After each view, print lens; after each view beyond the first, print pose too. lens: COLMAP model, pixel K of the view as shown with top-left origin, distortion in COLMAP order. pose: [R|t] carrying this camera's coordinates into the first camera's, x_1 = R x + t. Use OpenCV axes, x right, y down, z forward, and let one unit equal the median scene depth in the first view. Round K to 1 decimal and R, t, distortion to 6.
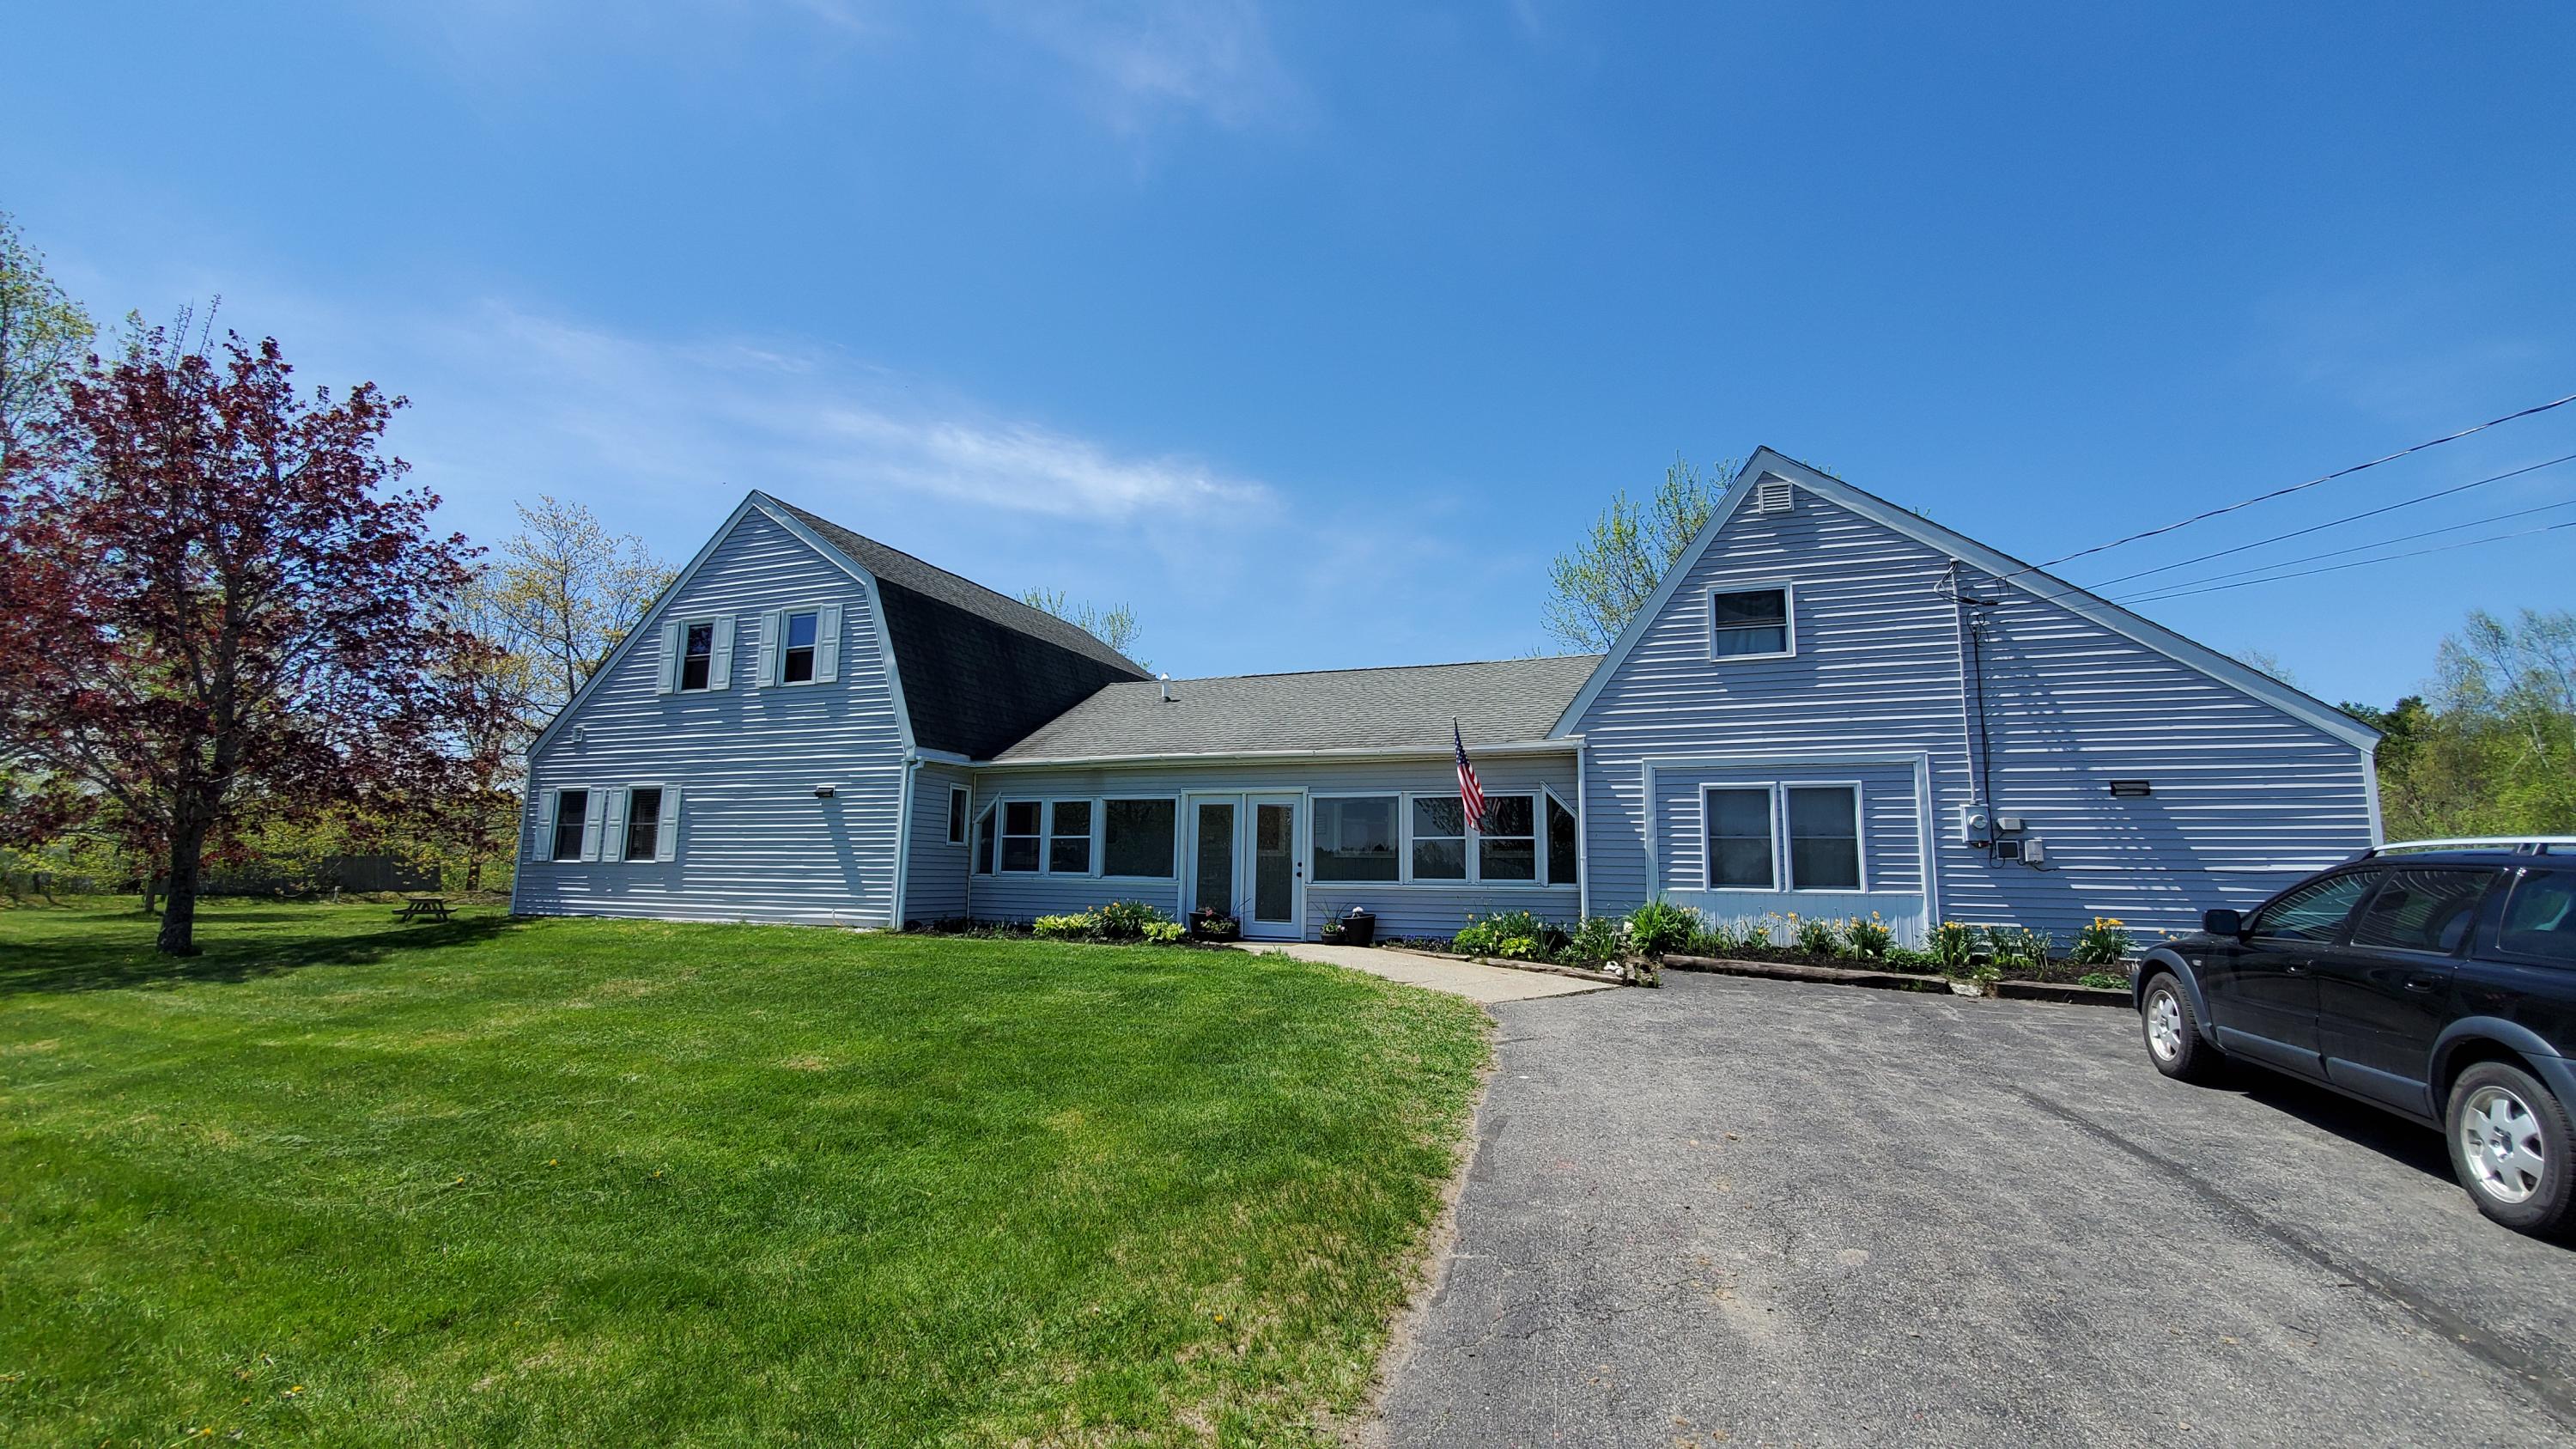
lens RADIAL K [[1016.1, 0, 1283.1], [0, 1016.1, 727.7], [0, 0, 1]] dist [-0.001539, -0.000603]
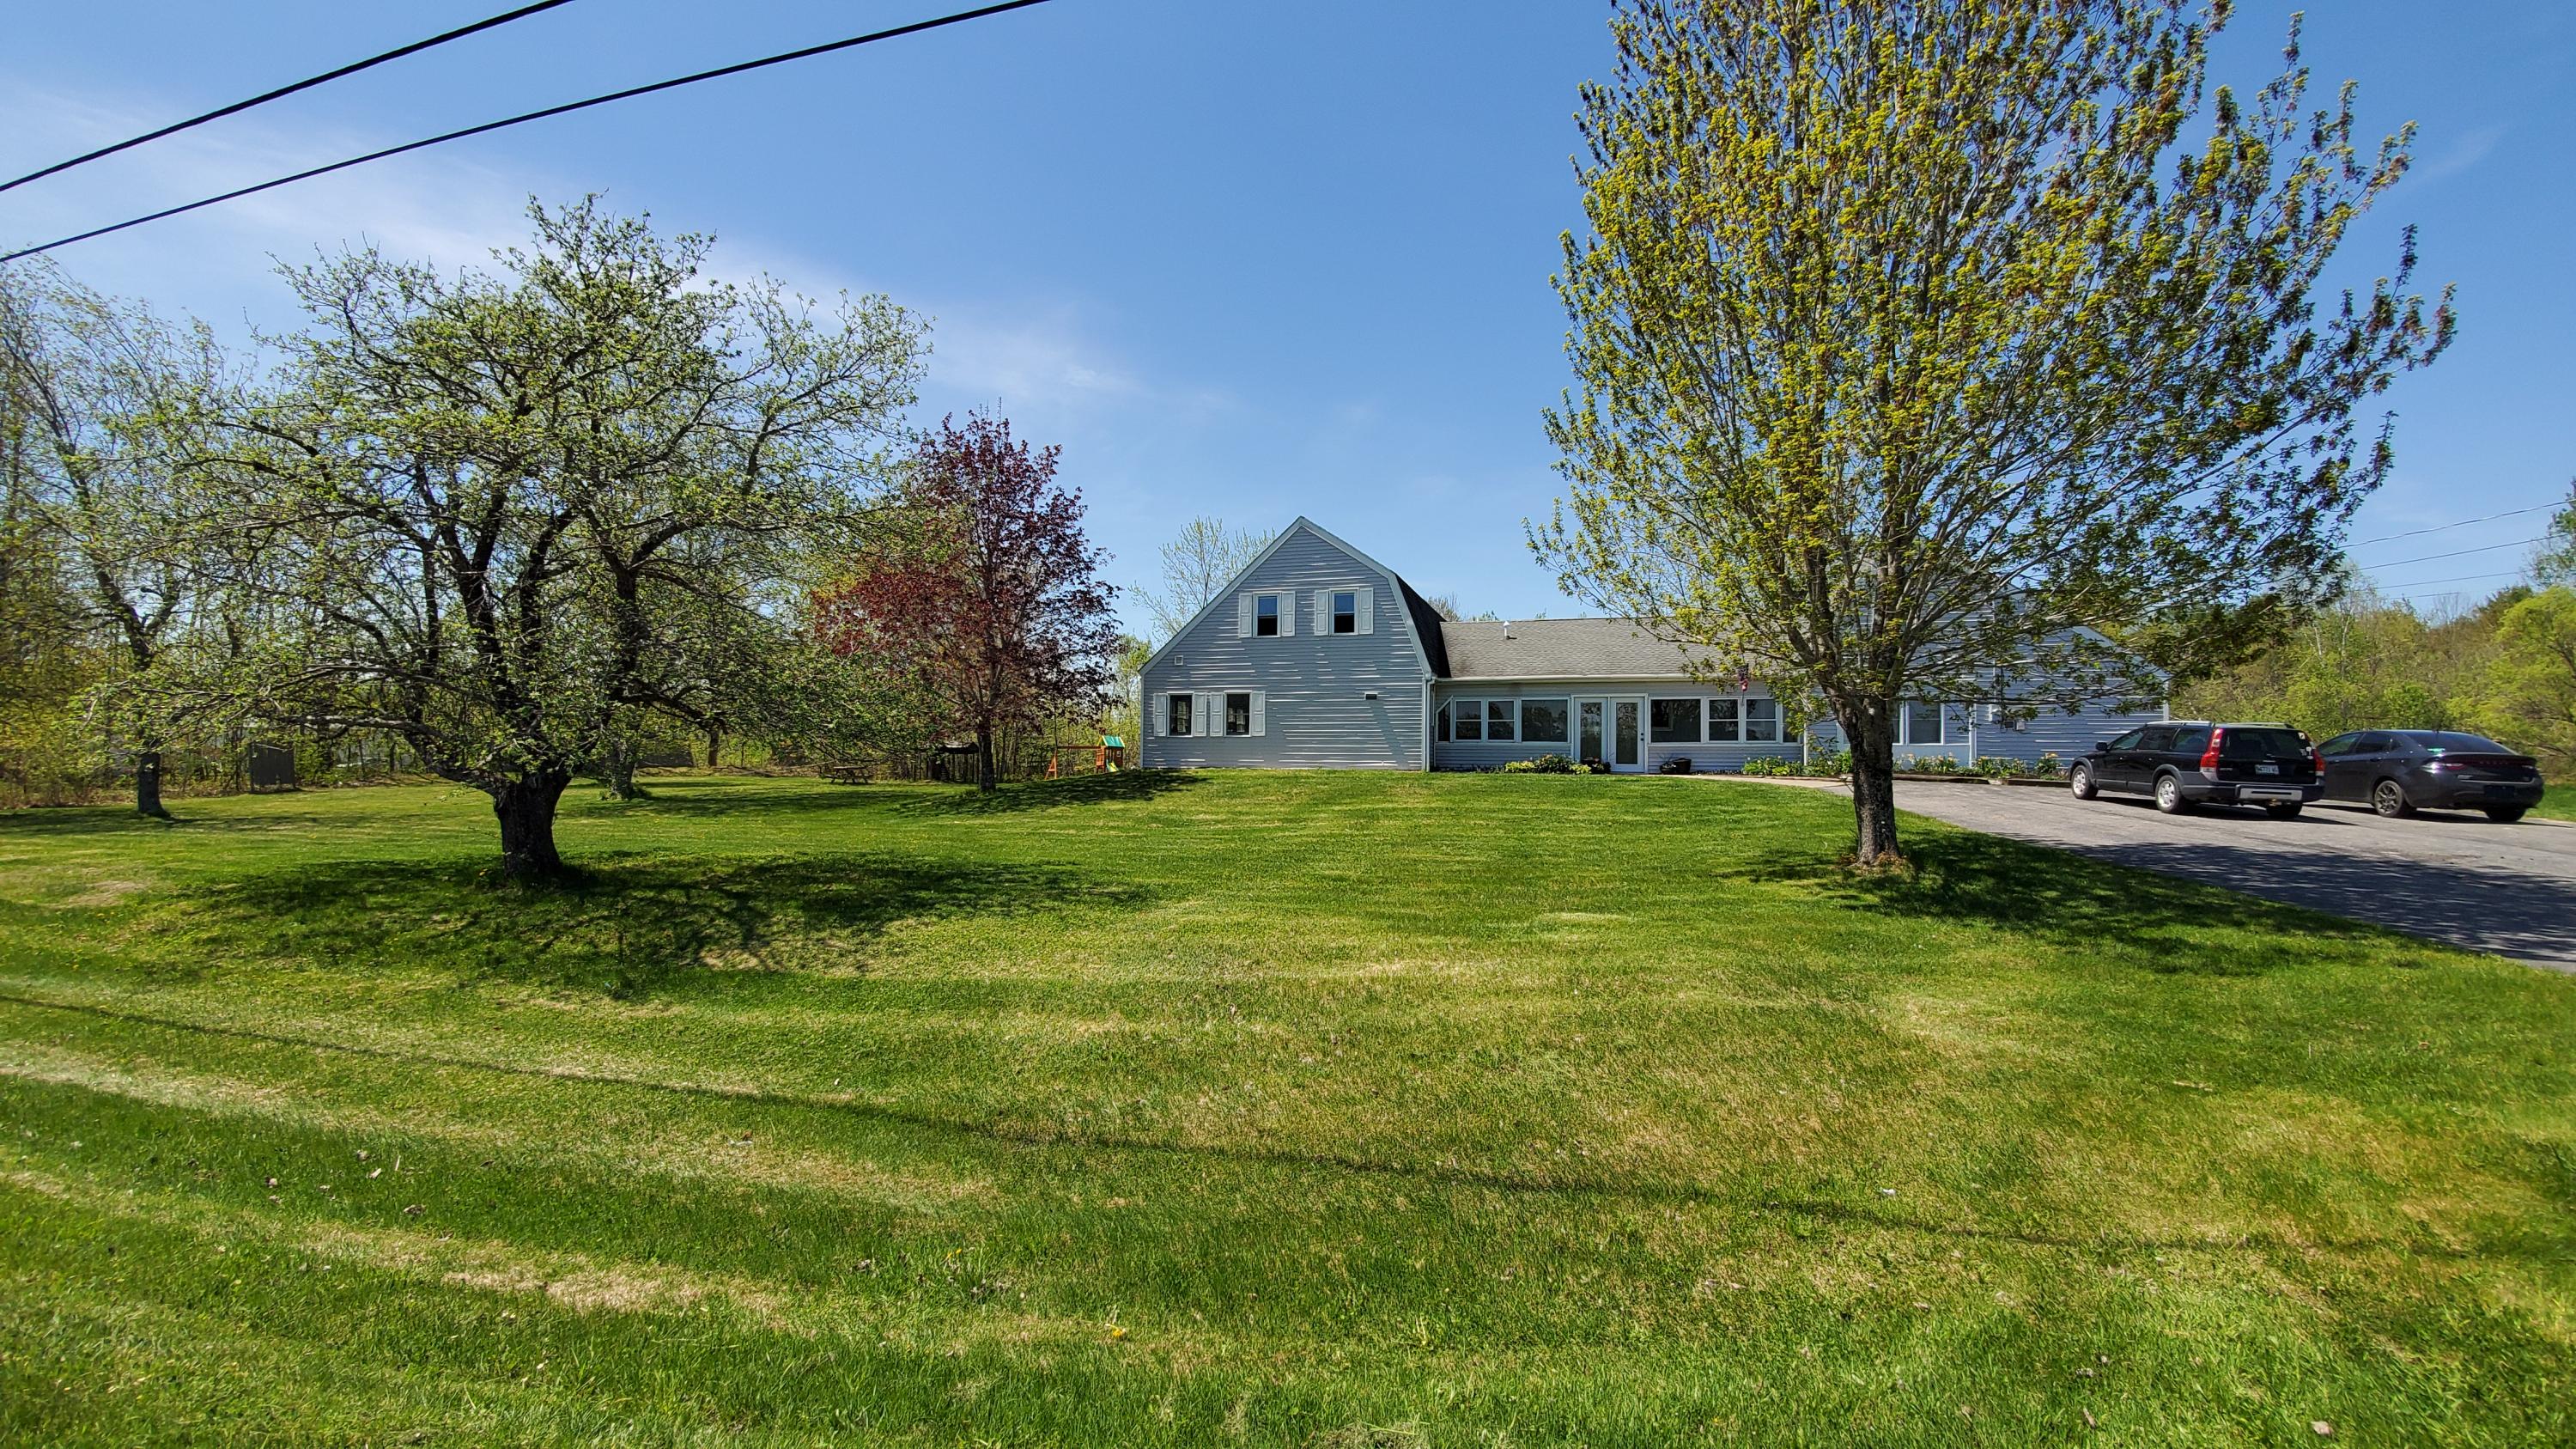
lens RADIAL K [[1016.1, 0, 1291.6], [0, 1016.1, 731.7], [0, 0, 1]] dist [-0.001539, -0.000603]
pose [[0.996624, -0.006948, 0.081811, -0.724830], [-0.003147, 0.992449, 0.122619, -0.092622], [-0.082045, -0.122463, 0.989076, -0.751842]]
